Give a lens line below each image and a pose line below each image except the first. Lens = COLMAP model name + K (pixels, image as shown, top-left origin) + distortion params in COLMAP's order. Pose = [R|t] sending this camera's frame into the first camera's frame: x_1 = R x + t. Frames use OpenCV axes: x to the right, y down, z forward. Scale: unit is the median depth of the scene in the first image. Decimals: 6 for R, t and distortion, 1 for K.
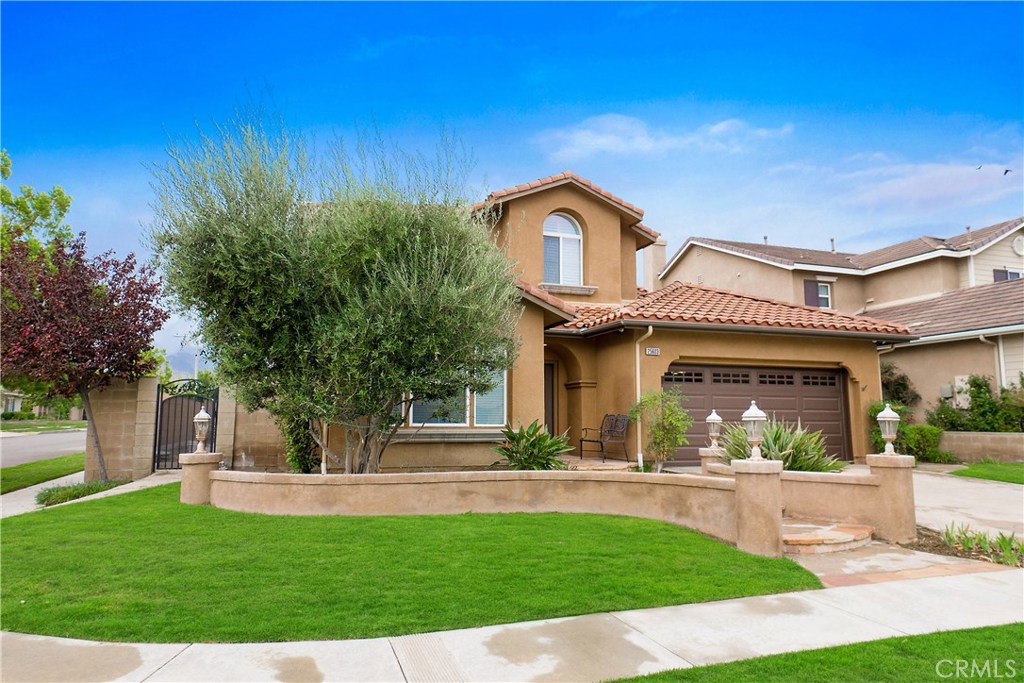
lens RADIAL K [[665.6, 0, 512.0], [0, 665.6, 341.5], [0, 0, 1]] dist [0.030374, 0.000841]
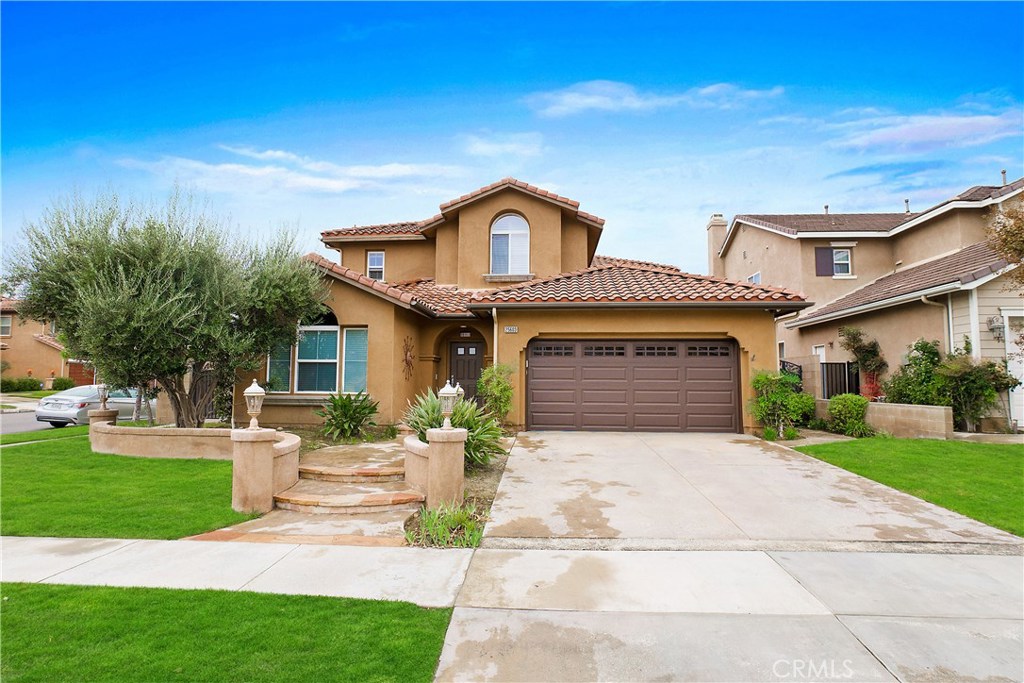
lens RADIAL K [[524.8, 0, 512.0], [0, 524.8, 341.5], [0, 0, 1]] dist [-0.018295, 0.000508]
pose [[0.914056, -0.027077, -0.404684, 0.473319], [0.043153, 0.998598, 0.030655, 0.006085], [0.403286, -0.045483, 0.913943, 0.145409]]
